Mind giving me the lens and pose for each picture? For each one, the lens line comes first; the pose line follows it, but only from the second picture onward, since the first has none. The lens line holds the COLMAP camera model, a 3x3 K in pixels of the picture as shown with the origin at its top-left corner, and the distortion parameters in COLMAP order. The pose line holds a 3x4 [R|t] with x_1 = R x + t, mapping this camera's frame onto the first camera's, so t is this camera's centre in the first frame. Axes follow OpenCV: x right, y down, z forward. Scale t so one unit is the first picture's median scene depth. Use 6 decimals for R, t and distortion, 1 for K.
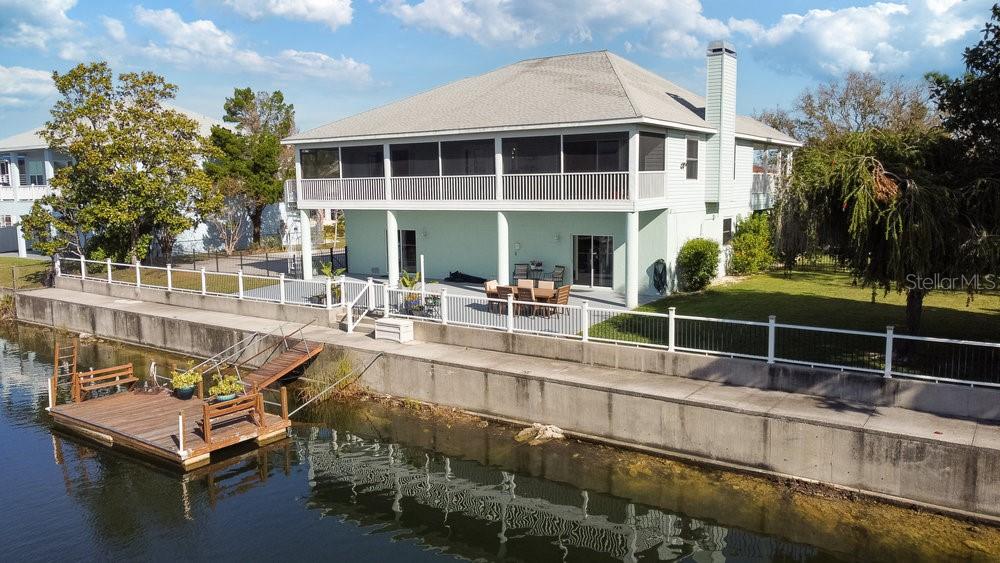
lens RADIAL K [[773.0, 0, 508.9], [0, 773.0, 281.3], [0, 0, 1]] dist [-0.006455, -0.005283]
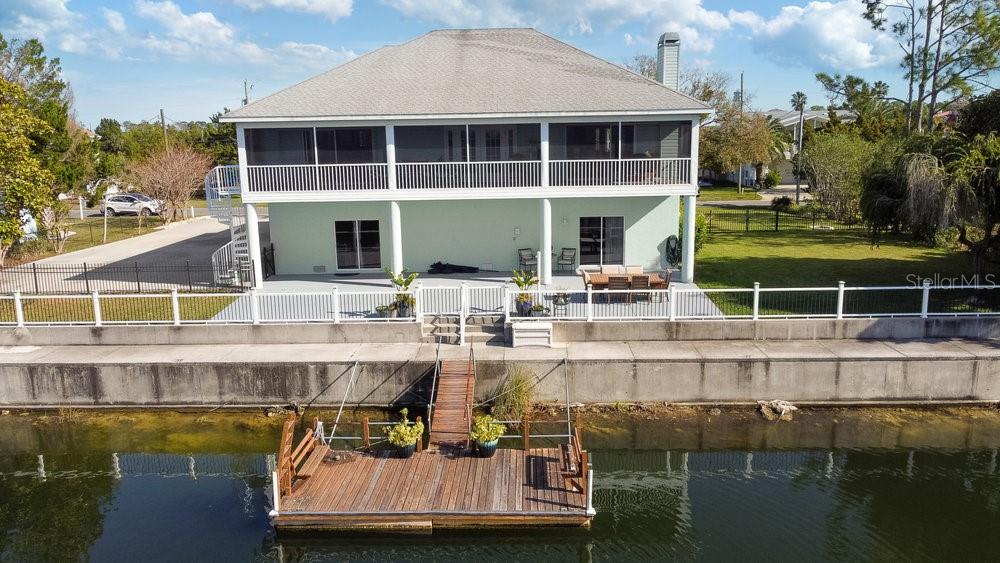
lens RADIAL K [[773.0, 0, 508.9], [0, 773.0, 281.3], [0, 0, 1]] dist [-0.006455, -0.005283]
pose [[0.829945, -0.107752, 0.547340, -0.798154], [0.074669, 0.993796, 0.082421, -0.094650], [-0.552826, -0.027535, 0.832842, 0.285354]]
